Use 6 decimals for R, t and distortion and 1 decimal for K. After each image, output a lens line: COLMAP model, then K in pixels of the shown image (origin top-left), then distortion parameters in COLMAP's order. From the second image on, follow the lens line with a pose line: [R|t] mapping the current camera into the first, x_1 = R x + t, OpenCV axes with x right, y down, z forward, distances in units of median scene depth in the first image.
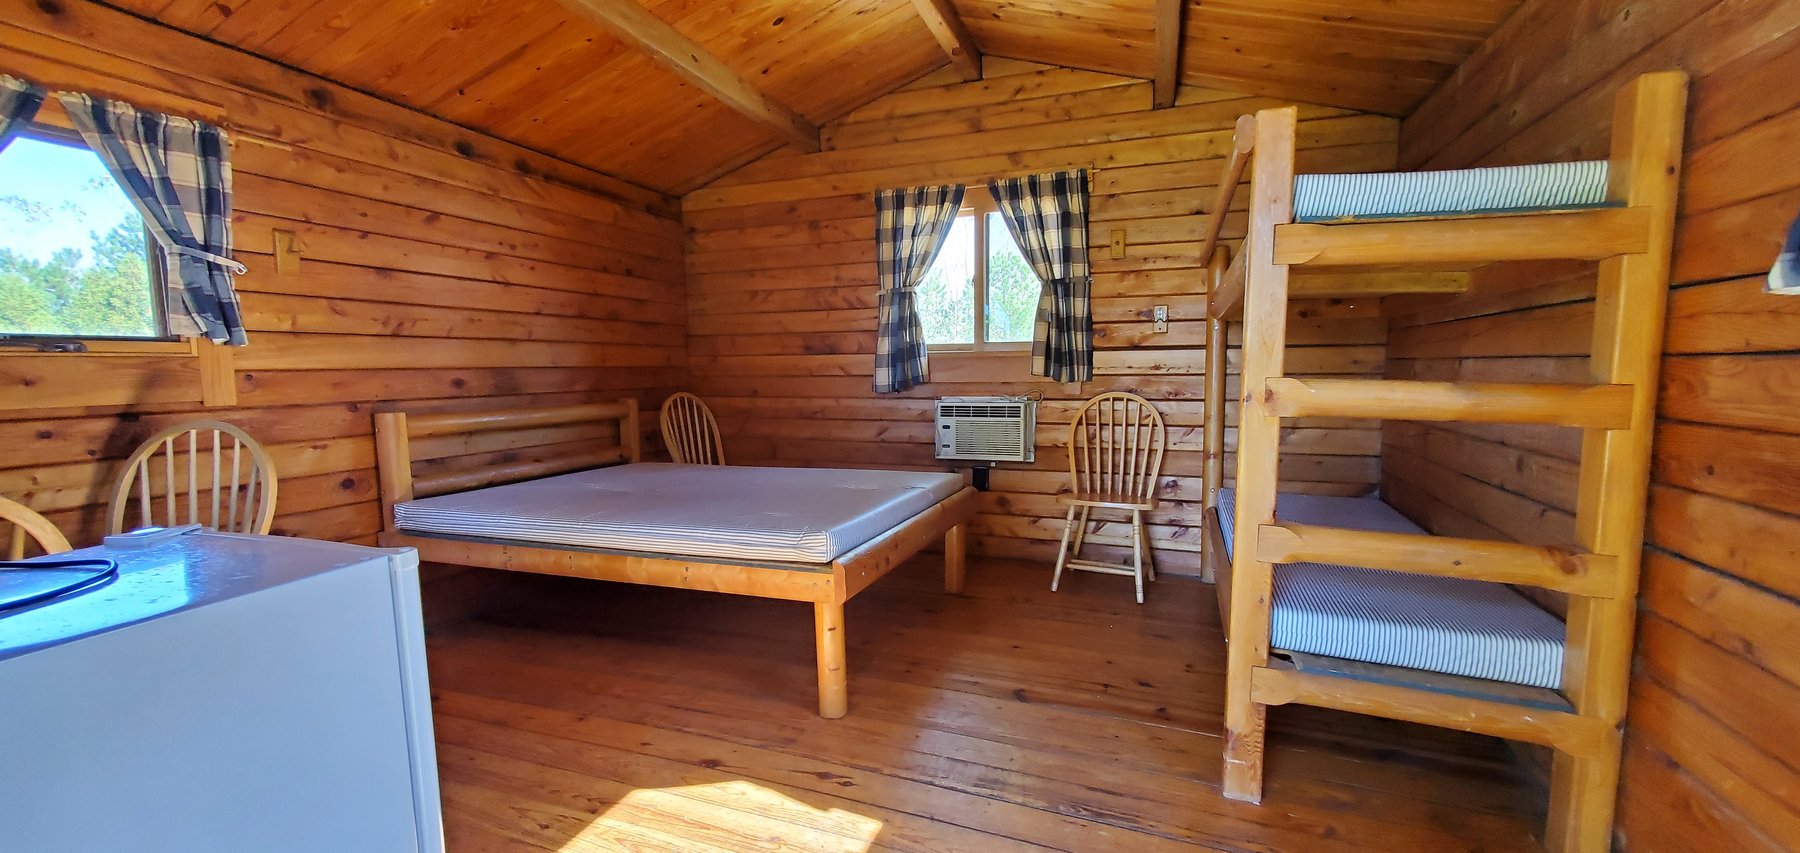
lens RADIAL K [[717.1, 0, 903.7], [0, 717.1, 440.2], [0, 0, 1]] dist [0.010370, -0.004307]
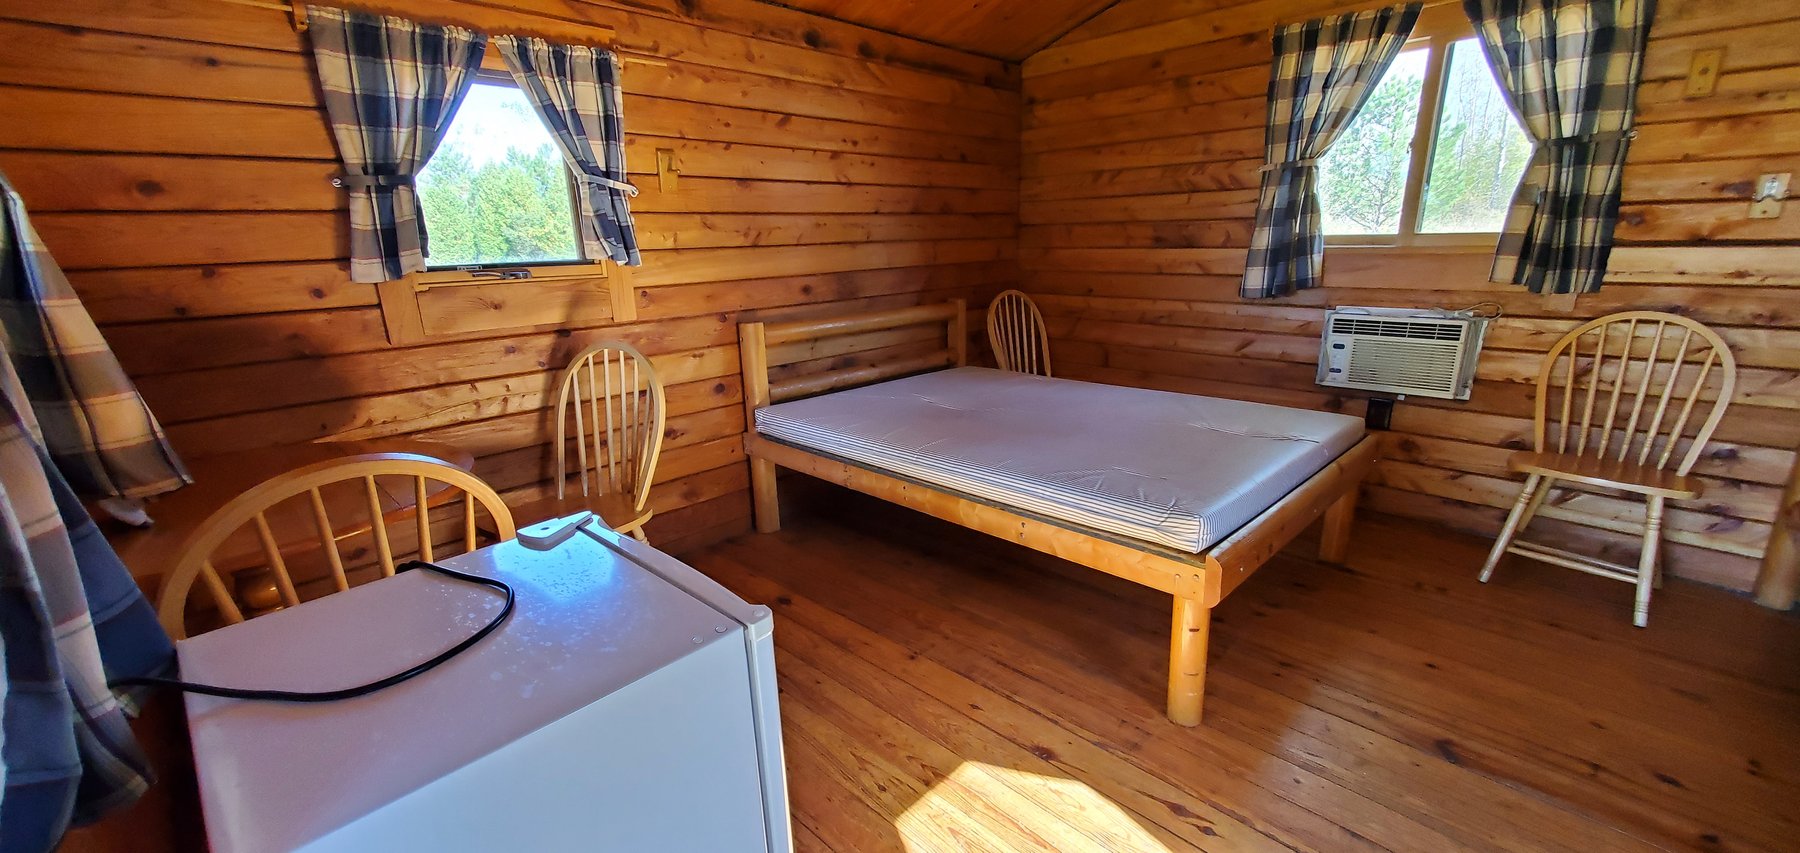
lens RADIAL K [[715.5, 0, 904.1], [0, 715.5, 441.4], [0, 0, 1]] dist [0.008163, -0.000268]
pose [[0.913828, 0.103005, -0.392821, -0.069228], [-0.028114, 0.981023, 0.191841, -0.066122], [0.405128, -0.164266, 0.899382, 0.105482]]
